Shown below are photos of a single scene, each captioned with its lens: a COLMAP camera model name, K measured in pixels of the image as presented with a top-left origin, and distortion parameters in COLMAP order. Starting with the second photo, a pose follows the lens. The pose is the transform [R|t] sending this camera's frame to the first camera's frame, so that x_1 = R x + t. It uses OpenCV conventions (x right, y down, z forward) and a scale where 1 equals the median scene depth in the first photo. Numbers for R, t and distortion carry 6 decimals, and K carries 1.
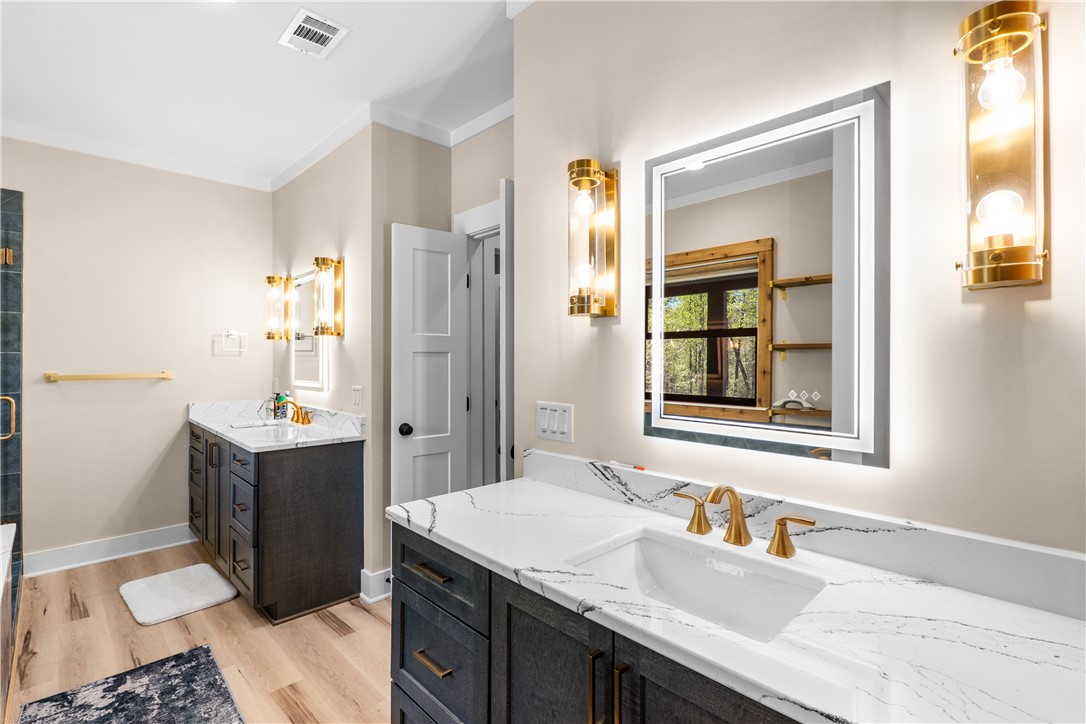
lens RADIAL K [[499.8, 0, 540.6], [0, 499.8, 352.1], [0, 0, 1]] dist [-0.001583, 0.000179]
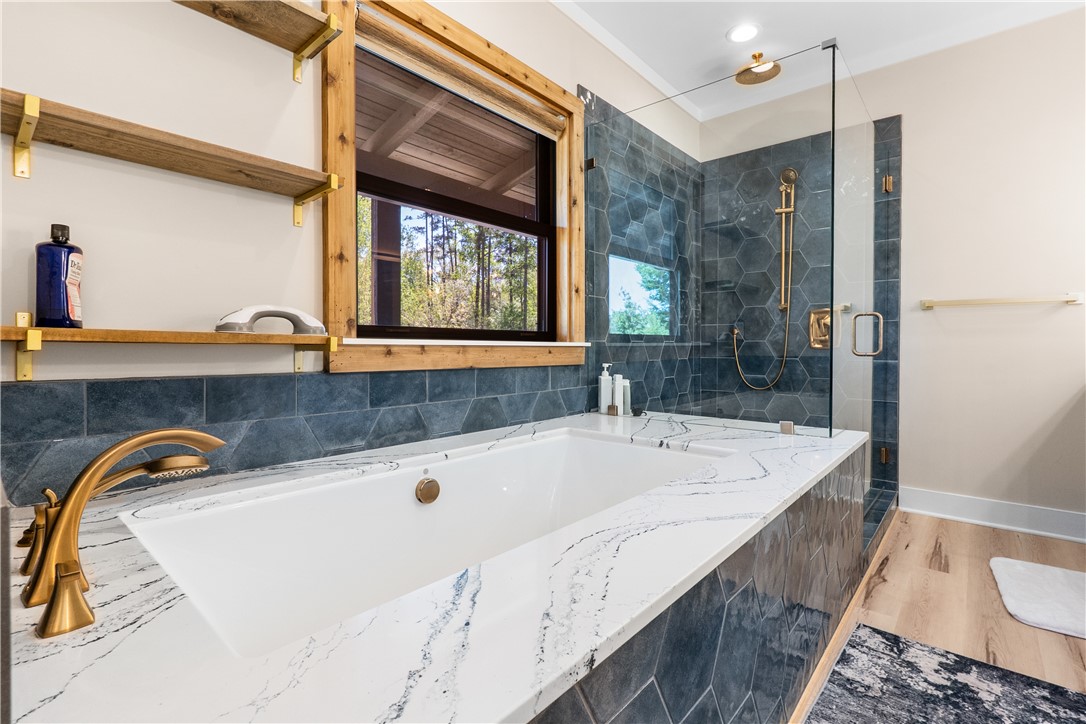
lens RADIAL K [[498.7, 0, 538.7], [0, 498.7, 364.0], [0, 0, 1]] dist [-0.003358, -0.000269]
pose [[0.070877, 0.032383, -0.996959, -0.159263], [0.013794, 0.999345, 0.033441, 0.168192], [0.997390, -0.016122, 0.070384, 0.309723]]
